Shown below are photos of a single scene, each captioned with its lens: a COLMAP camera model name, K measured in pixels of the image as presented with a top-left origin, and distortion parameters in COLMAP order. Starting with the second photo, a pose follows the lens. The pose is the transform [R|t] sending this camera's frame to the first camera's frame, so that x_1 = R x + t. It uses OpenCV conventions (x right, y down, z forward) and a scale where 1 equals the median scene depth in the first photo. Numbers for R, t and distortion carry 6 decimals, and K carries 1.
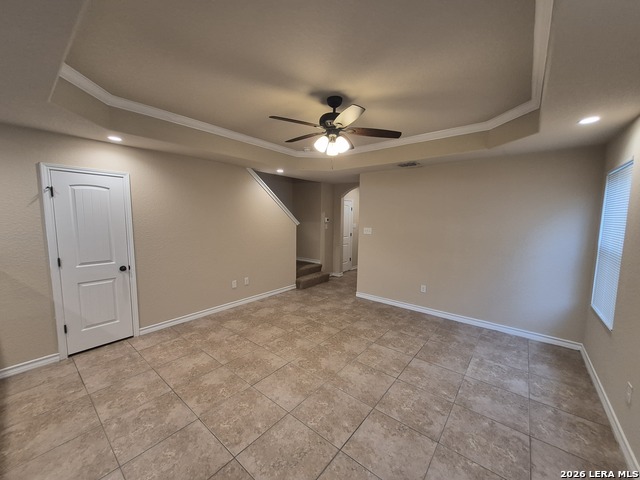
lens RADIAL K [[251.3, 0, 315.3], [0, 251.3, 243.1], [0, 0, 1]] dist [0.007868, 0.000122]
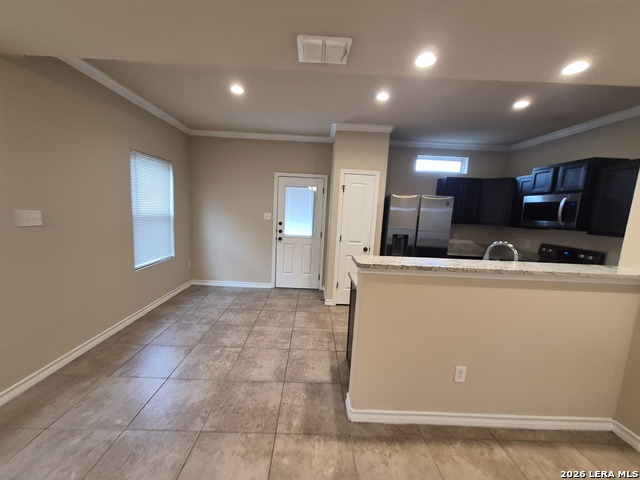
lens RADIAL K [[251.3, 0, 315.3], [0, 251.3, 243.1], [0, 0, 1]] dist [0.007868, 0.000122]
pose [[-0.762945, 0.042025, -0.645096, -0.106553], [-0.121967, 0.970606, 0.207479, -0.042391], [0.634854, 0.236976, -0.735393, 0.648175]]
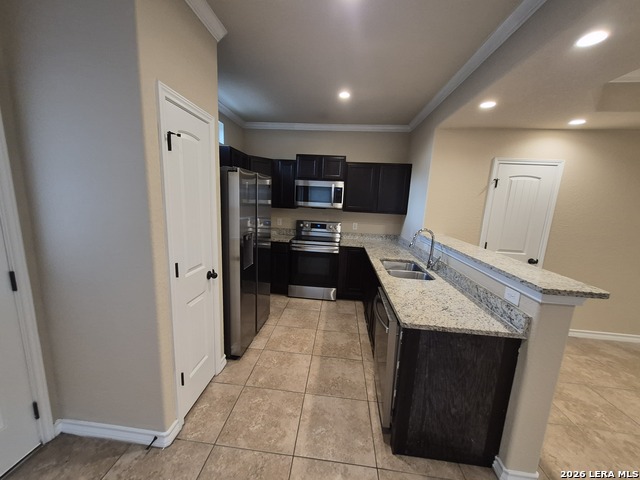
lens RADIAL K [[251.3, 0, 315.3], [0, 251.3, 243.1], [0, 0, 1]] dist [0.007868, 0.000122]
pose [[0.560103, 0.165794, -0.811663, -0.451422], [-0.130465, 0.985196, 0.111211, 0.032446], [0.818086, 0.043604, 0.573441, -0.243788]]
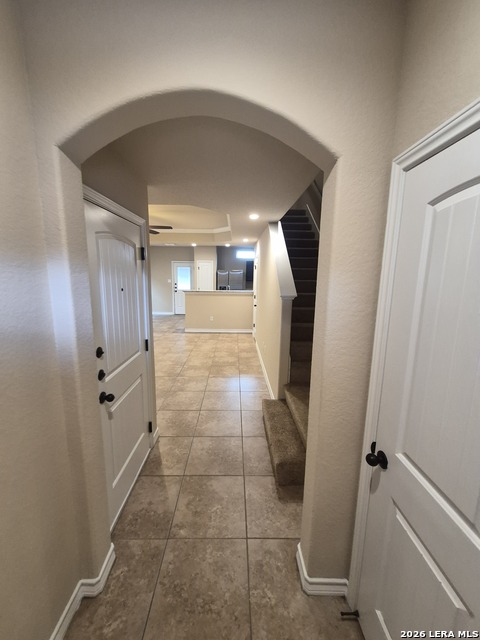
lens RADIAL K [[251.3, 0, 236.1], [0, 251.3, 314.4], [0, 0, 1]] dist [0.007868, 0.000122]
pose [[-0.766755, 0.085841, -0.636174, 0.561849], [-0.086855, 0.968033, 0.235304, -0.266289], [0.636037, 0.235675, -0.734789, 2.311986]]
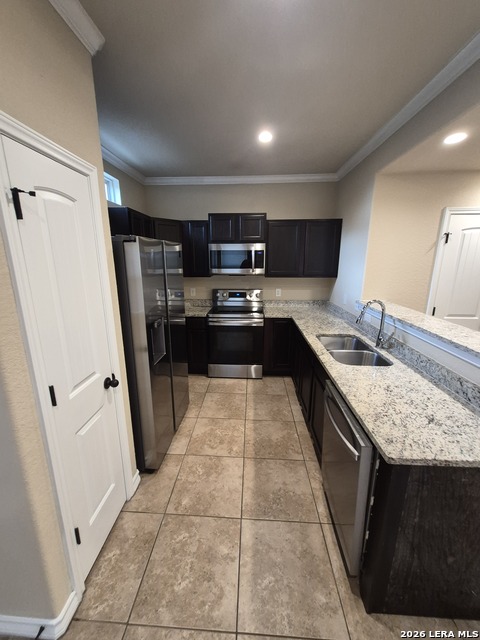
lens RADIAL K [[251.3, 0, 236.1], [0, 251.3, 314.4], [0, 0, 1]] dist [0.007868, 0.000122]
pose [[0.592805, 0.173658, -0.786400, -0.600656], [-0.080902, 0.984376, 0.156391, -0.004422], [0.801272, -0.029088, 0.597593, -0.182966]]
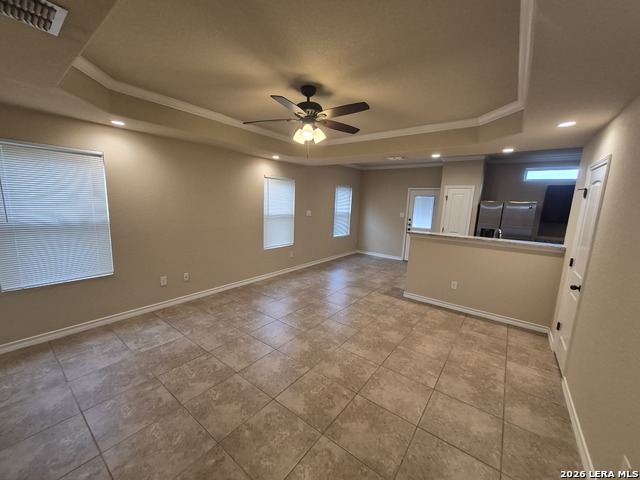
lens RADIAL K [[253.5, 0, 314.0], [0, 253.5, 241.5], [0, 0, 1]] dist [0.003760, 0.000069]
pose [[-0.998441, -0.042374, -0.036335, 0.050715], [-0.050356, 0.964620, 0.258789, -0.187261], [0.024083, 0.260216, -0.965250, 1.675061]]
